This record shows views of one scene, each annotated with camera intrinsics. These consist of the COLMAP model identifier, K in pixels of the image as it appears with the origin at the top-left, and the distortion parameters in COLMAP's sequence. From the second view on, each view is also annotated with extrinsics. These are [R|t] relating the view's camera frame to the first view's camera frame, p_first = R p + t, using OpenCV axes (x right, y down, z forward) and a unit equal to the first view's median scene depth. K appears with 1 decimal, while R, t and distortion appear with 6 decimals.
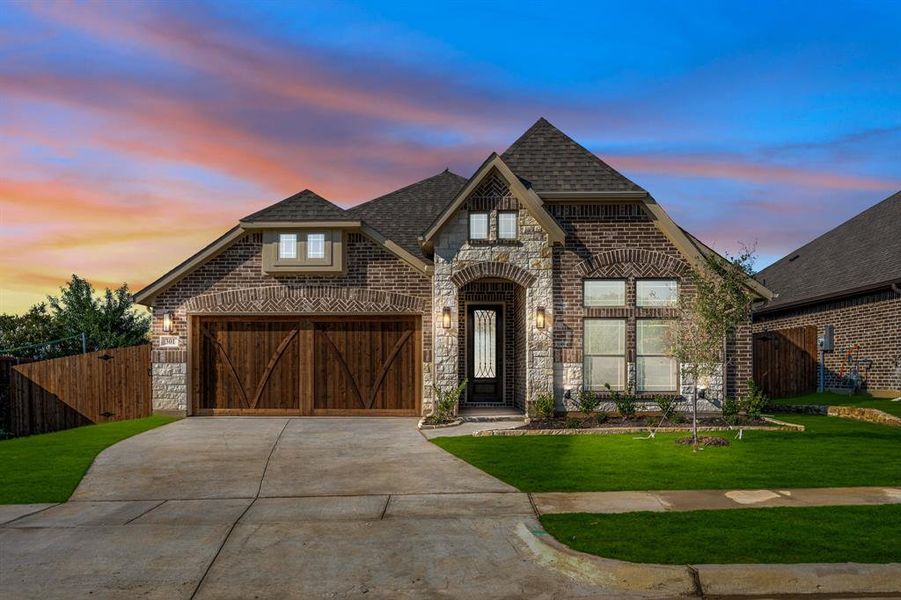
lens RADIAL K [[447.7, 0, 449.0], [0, 447.7, 356.0], [0, 0, 1]] dist [-0.000247, -0.000013]
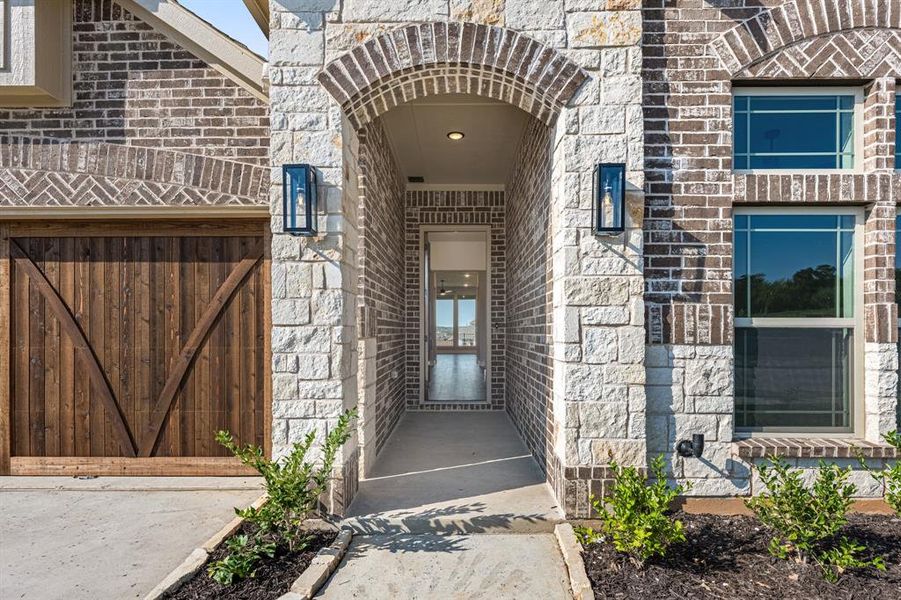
lens RADIAL K [[422.2, 0, 453.7], [0, 422.2, 328.4], [0, 0, 1]] dist [-0.000330, 0.000118]
pose [[0.999133, -0.002732, 0.041548, 0.078948], [0.001806, 0.999750, 0.022291, -0.003395], [-0.041598, -0.022197, 0.998888, 0.644823]]
